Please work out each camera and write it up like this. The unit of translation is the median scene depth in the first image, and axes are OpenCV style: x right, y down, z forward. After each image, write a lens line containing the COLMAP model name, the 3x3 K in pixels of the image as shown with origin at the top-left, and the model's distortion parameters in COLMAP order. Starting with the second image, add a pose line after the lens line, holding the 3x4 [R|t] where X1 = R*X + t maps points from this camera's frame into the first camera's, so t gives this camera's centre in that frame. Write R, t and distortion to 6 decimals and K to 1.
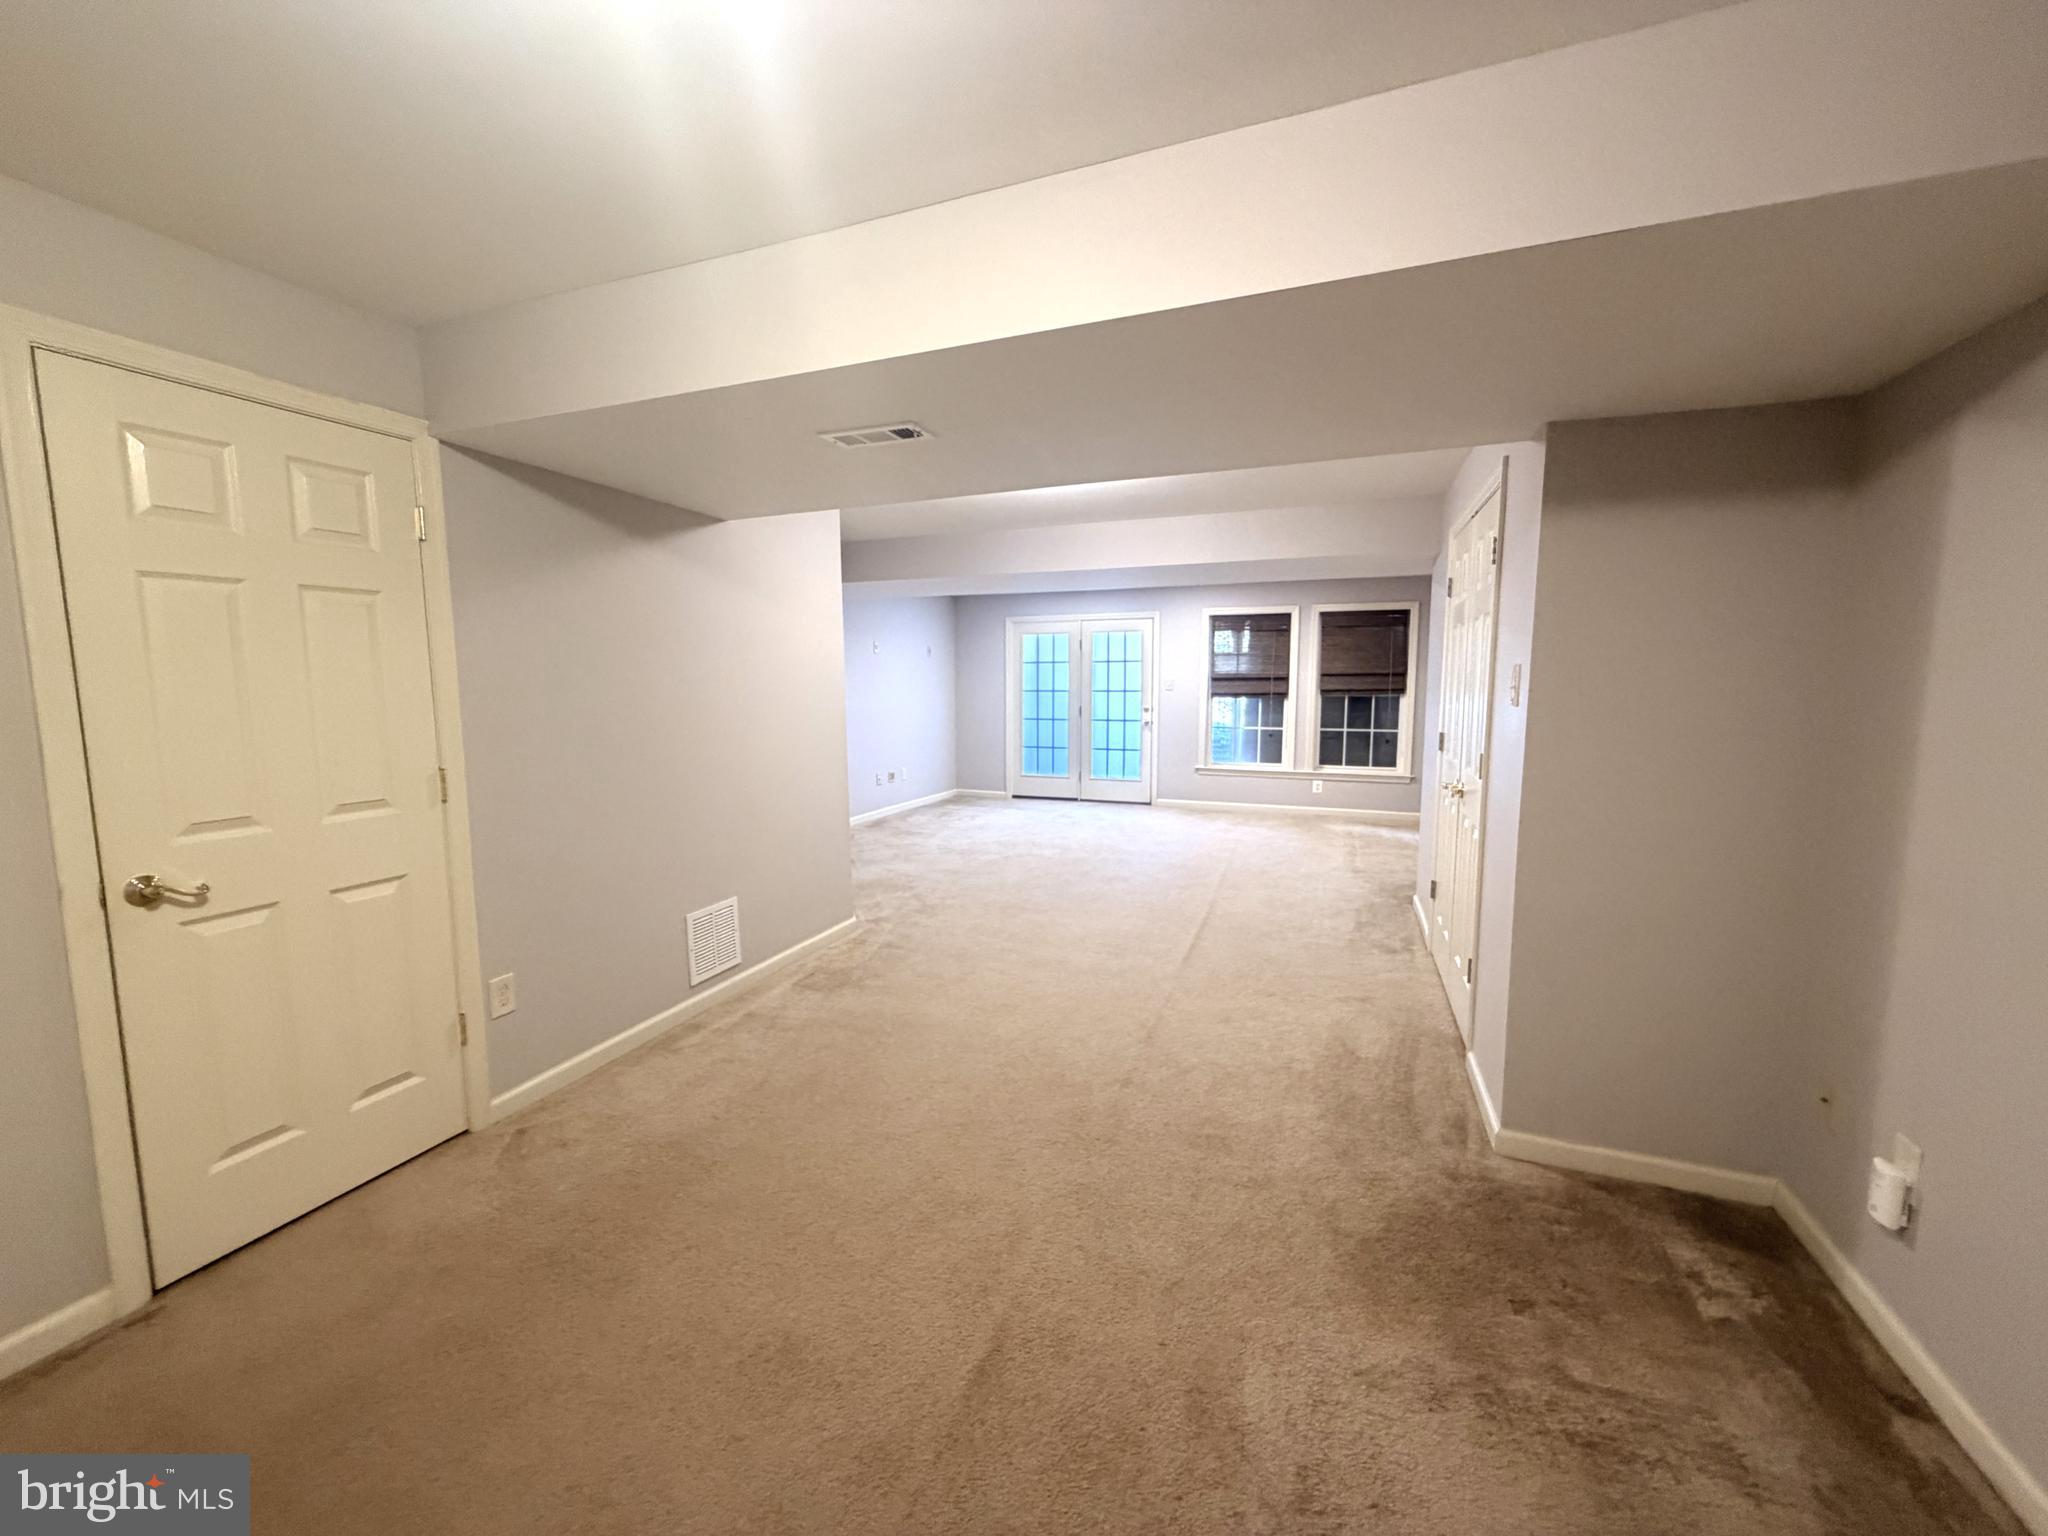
lens RADIAL K [[815.6, 0, 1023.7], [0, 815.6, 766.0], [0, 0, 1]] dist [-0.000540, 0.000307]
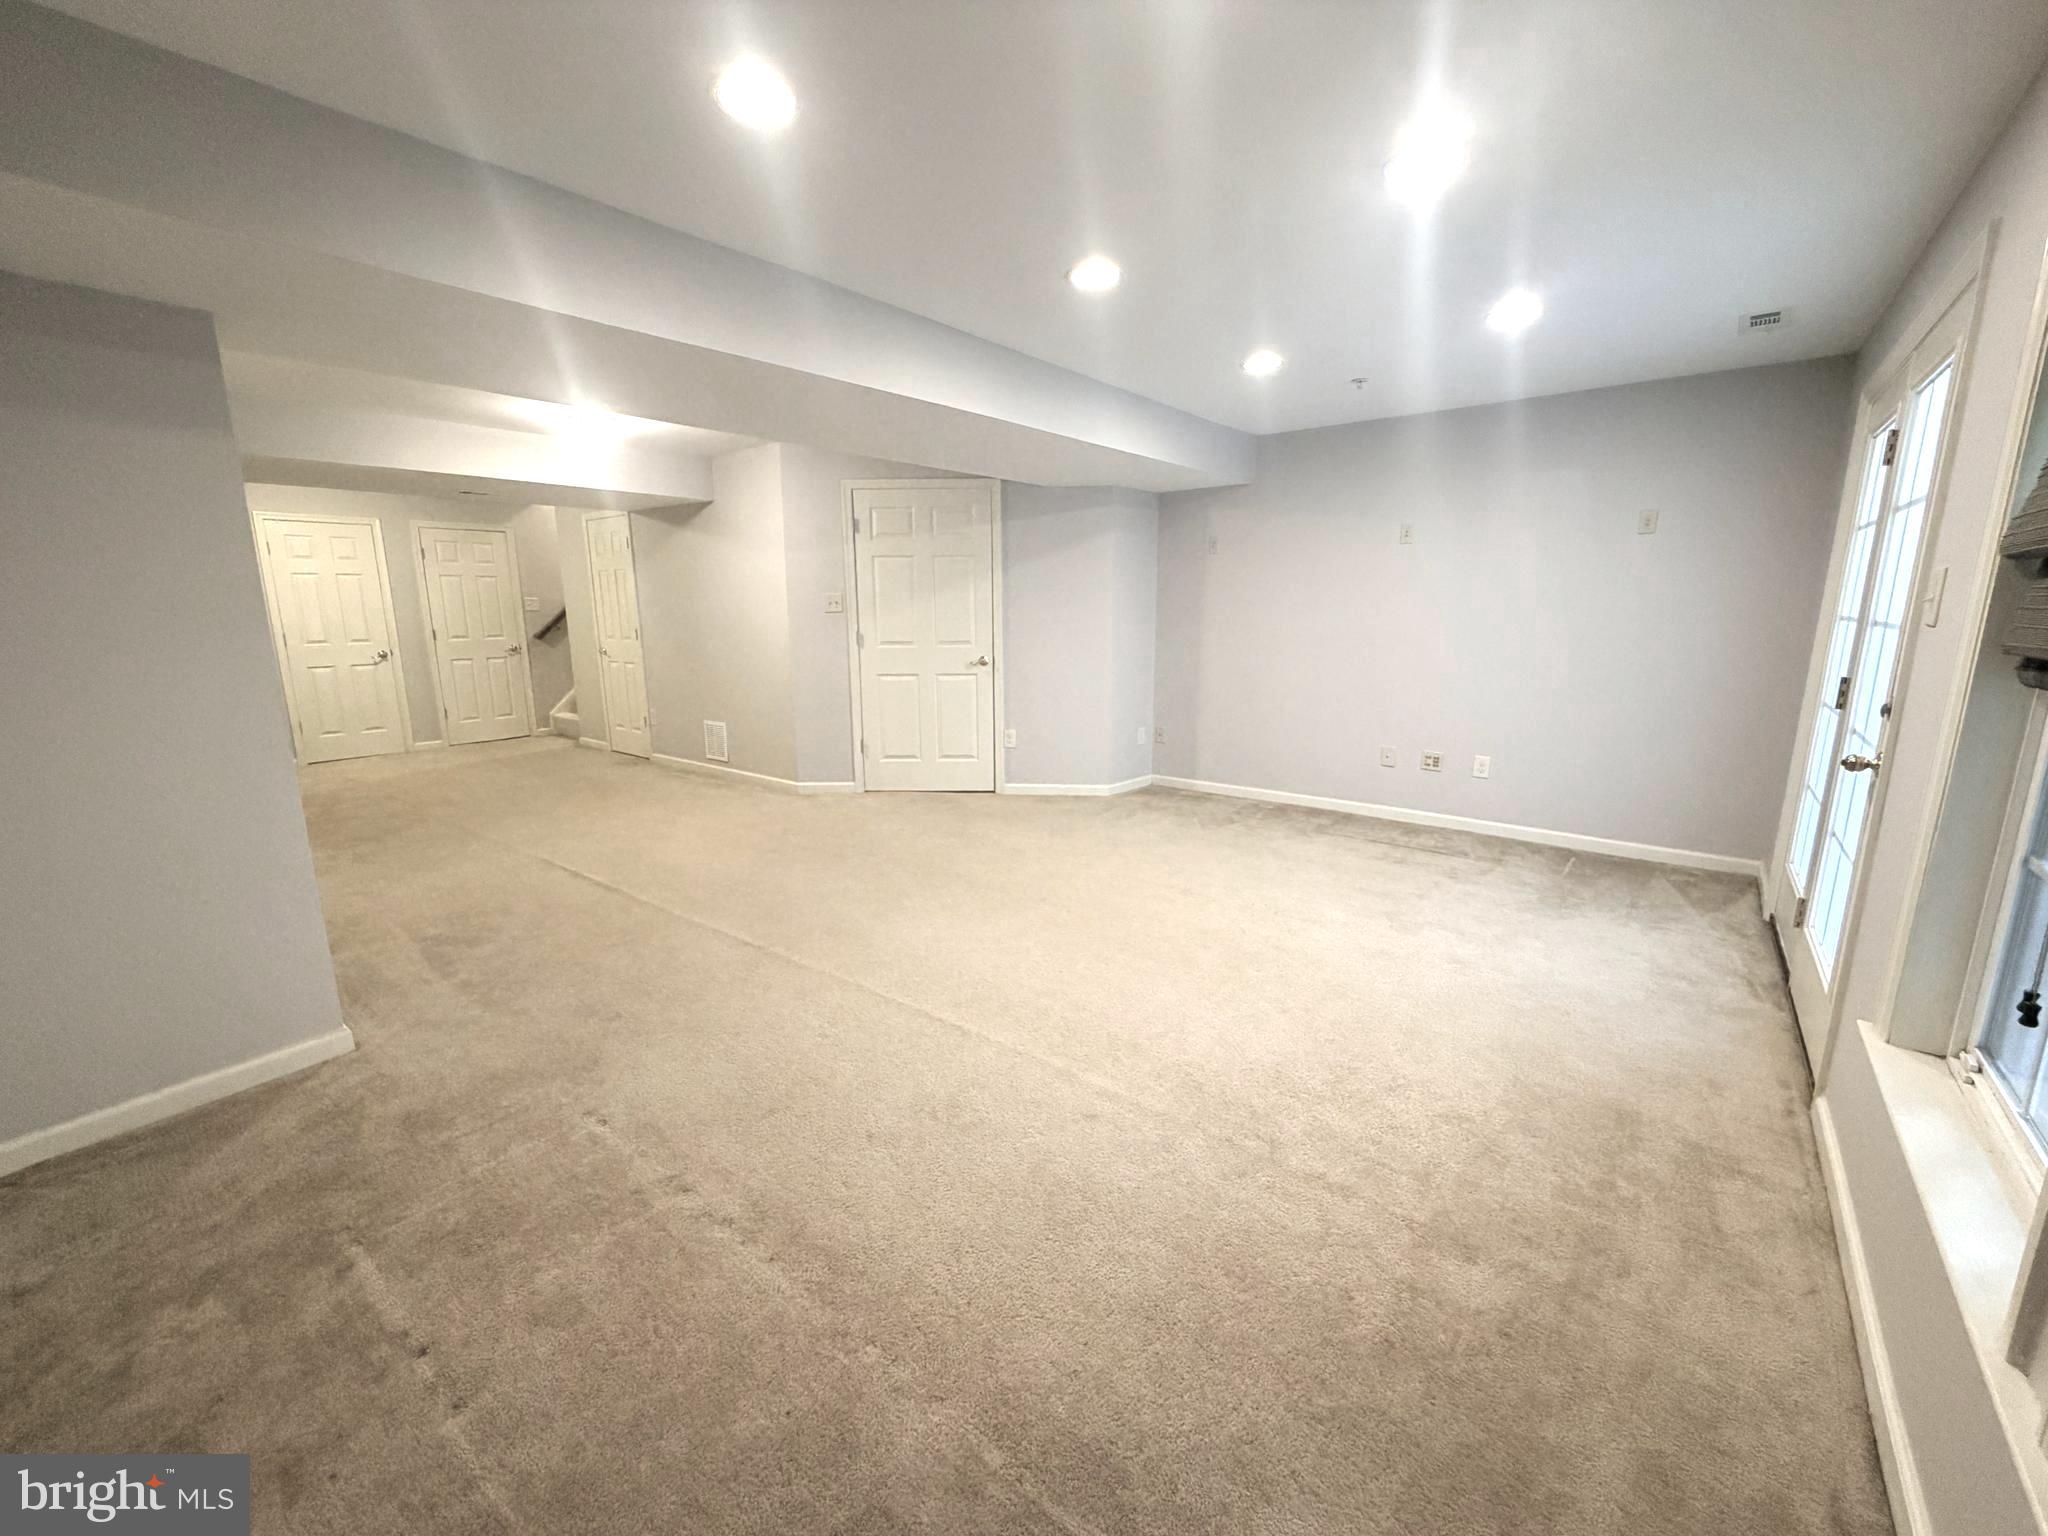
lens RADIAL K [[815.6, 0, 1016.3], [0, 815.6, 765.6], [0, 0, 1]] dist [-0.000540, 0.000307]
pose [[-0.295256, 0.189318, -0.936474, 0.486551], [-0.099759, 0.968705, 0.227286, -0.090357], [0.950196, 0.160529, -0.267130, 0.916339]]
